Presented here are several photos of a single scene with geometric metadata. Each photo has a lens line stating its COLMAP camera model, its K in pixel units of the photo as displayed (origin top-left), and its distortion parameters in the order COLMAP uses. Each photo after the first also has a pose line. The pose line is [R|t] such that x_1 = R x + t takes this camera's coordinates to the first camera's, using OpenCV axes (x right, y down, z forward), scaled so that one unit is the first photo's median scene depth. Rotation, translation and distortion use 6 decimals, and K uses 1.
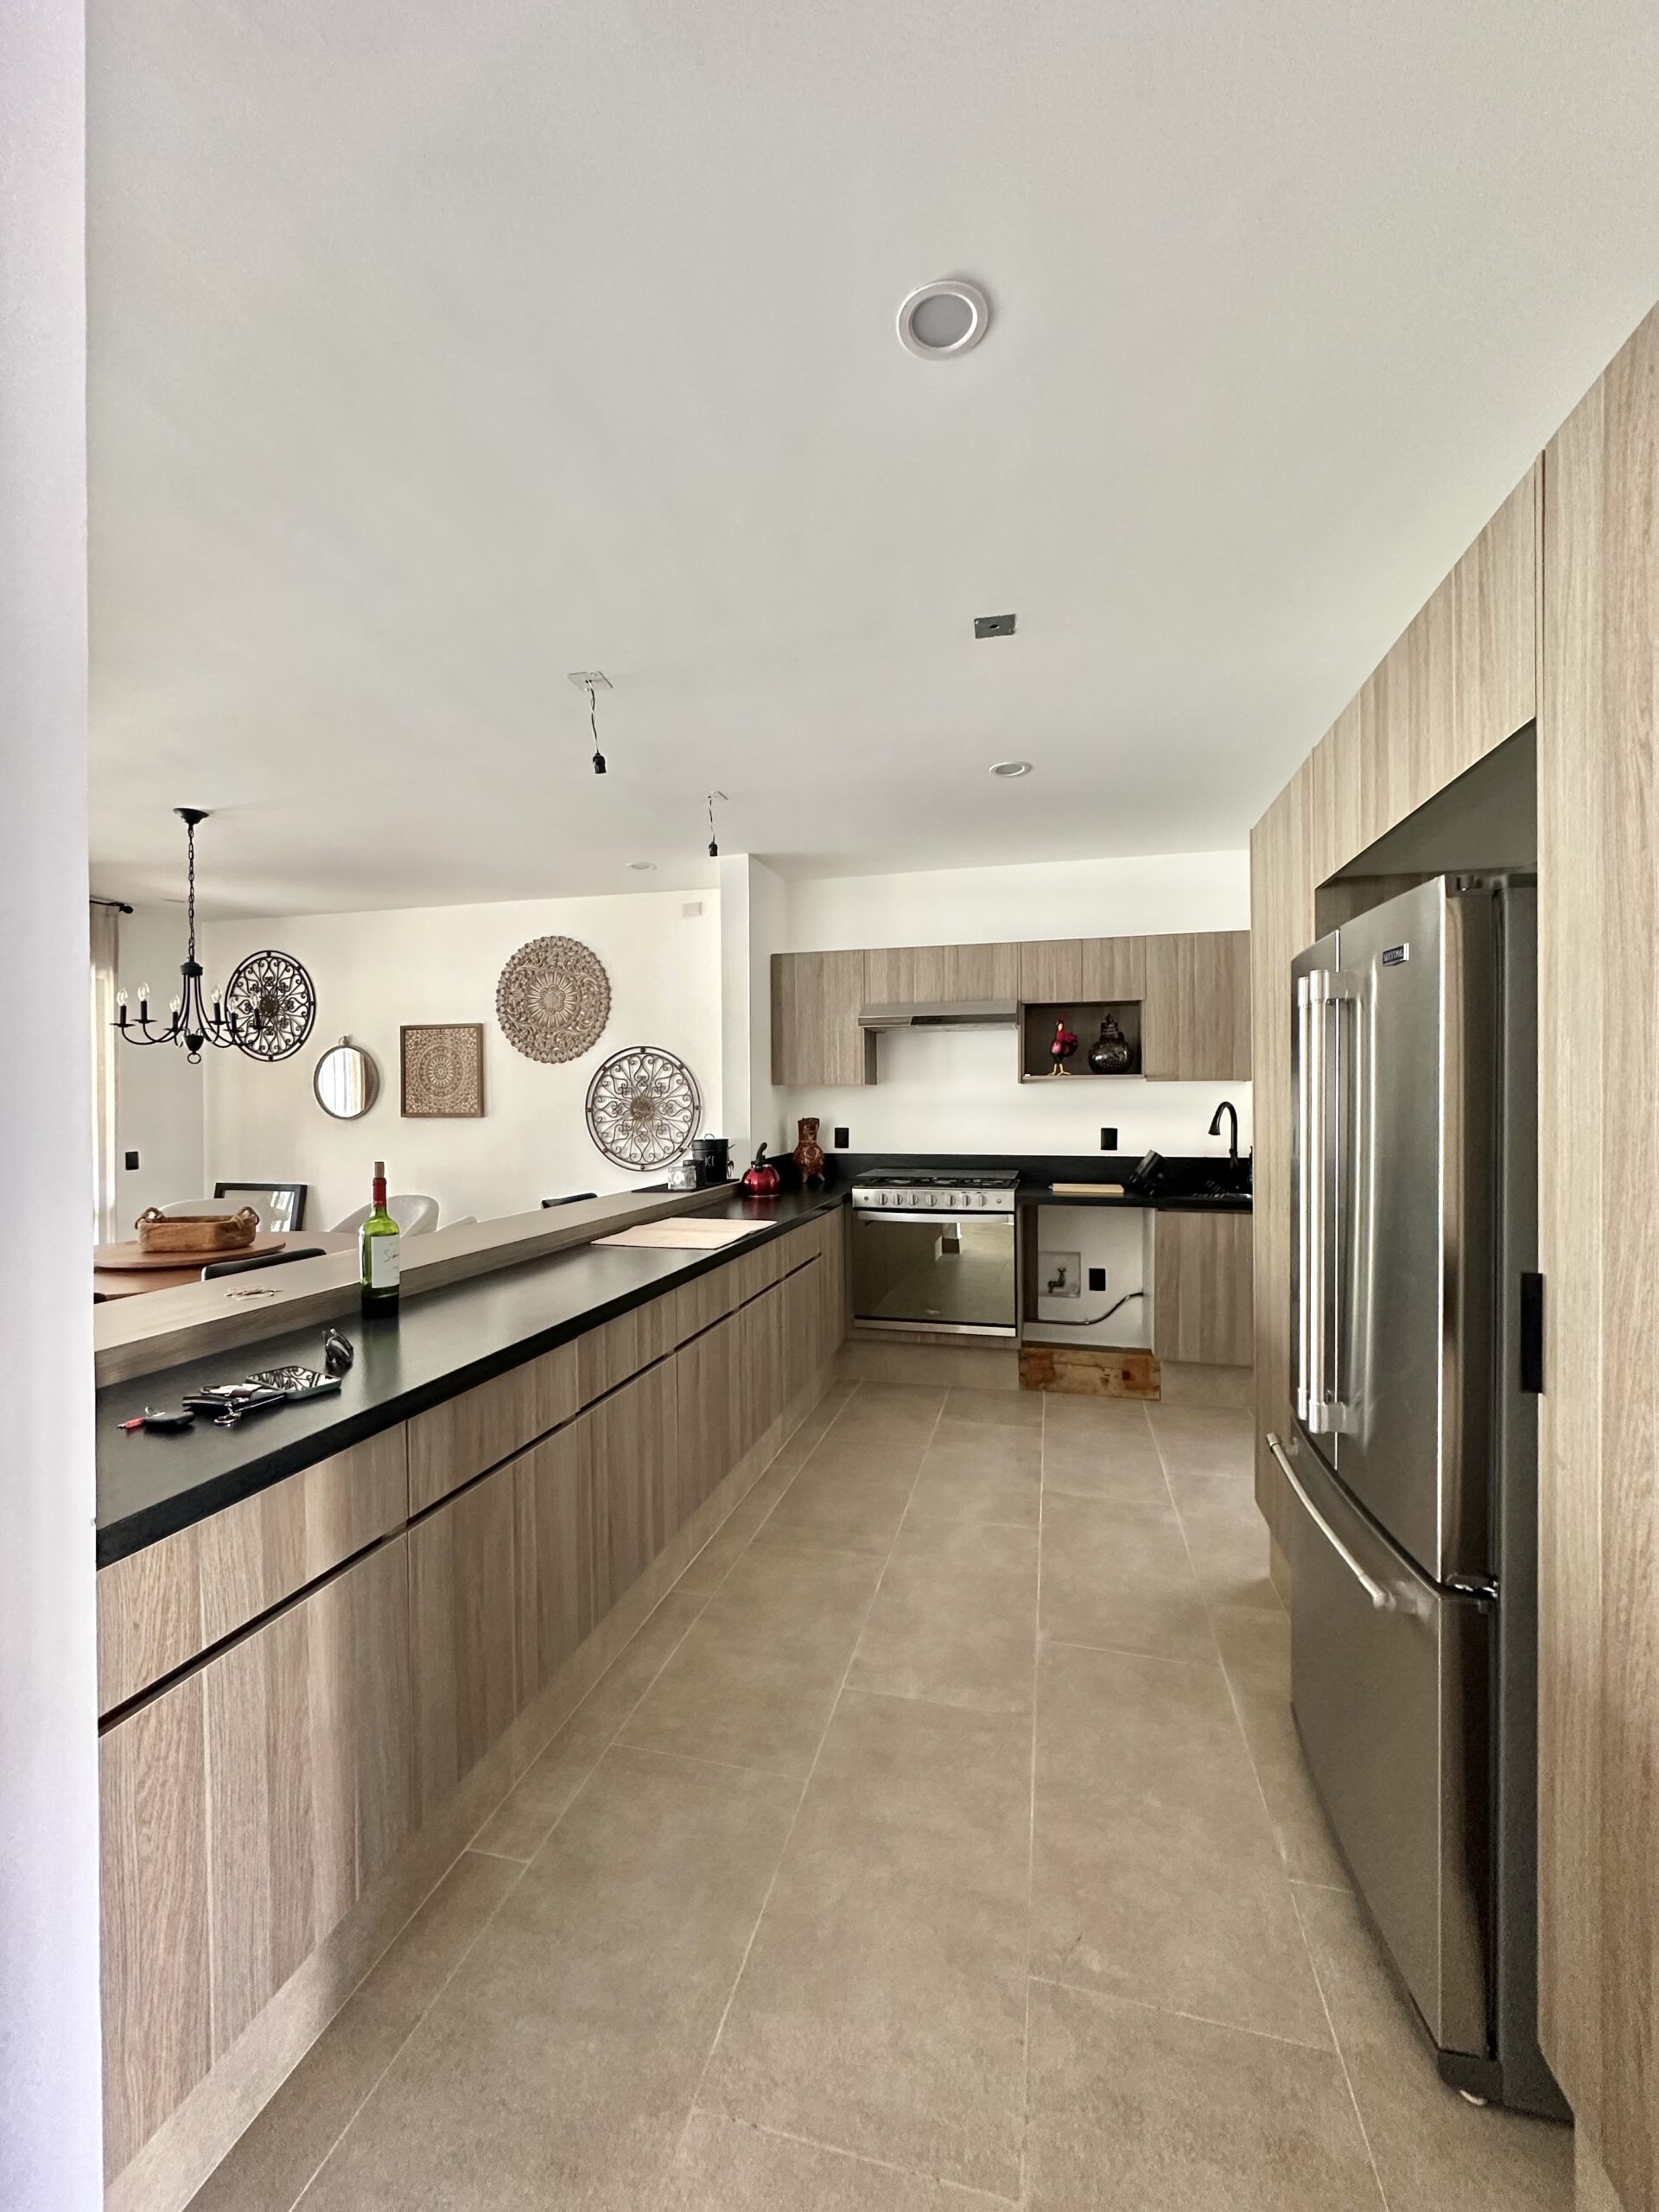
lens RADIAL K [[876.2, 0, 821.4], [0, 876.2, 1114.7], [0, 0, 1]] dist [0.002203, 0.000100]
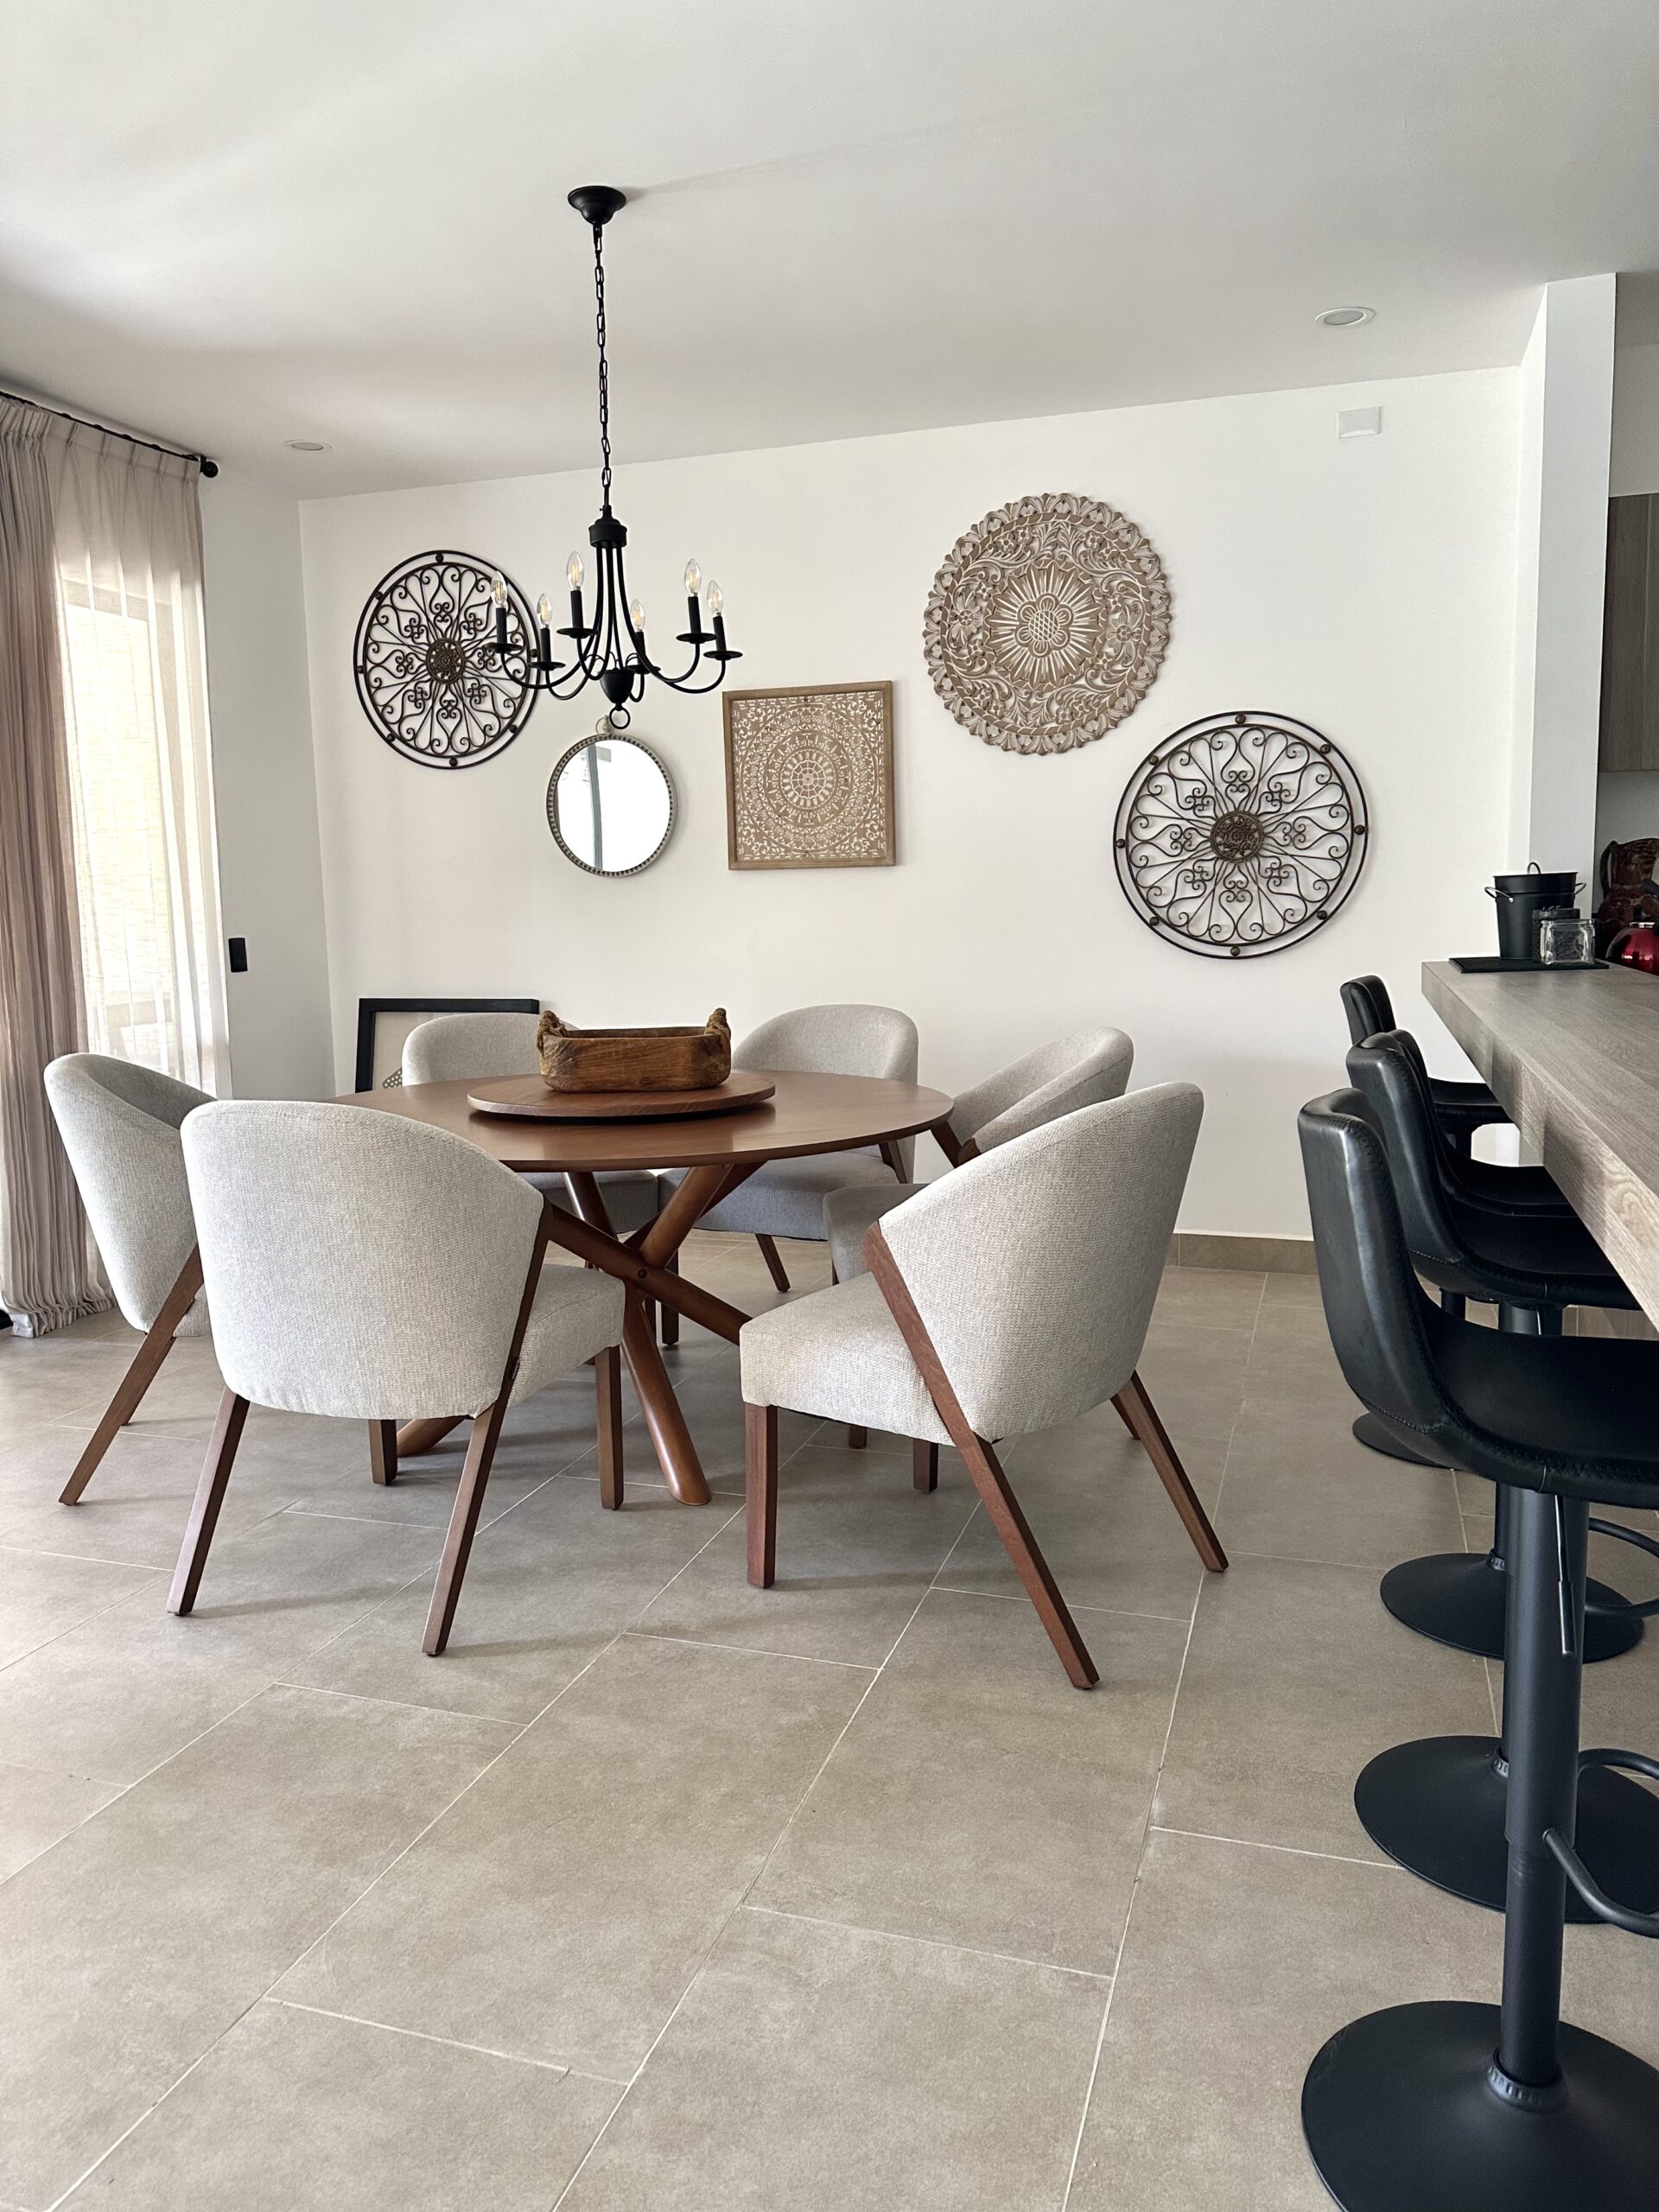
lens RADIAL K [[1558.5, 0, 835.1], [0, 1558.5, 1103.7], [0, 0, 1]] dist [0.088732, -0.003534]
pose [[0.998402, -0.009515, -0.055699, -0.380548], [0.015526, 0.993974, 0.108507, 0.043941], [0.054331, -0.109199, 0.992534, 0.052729]]
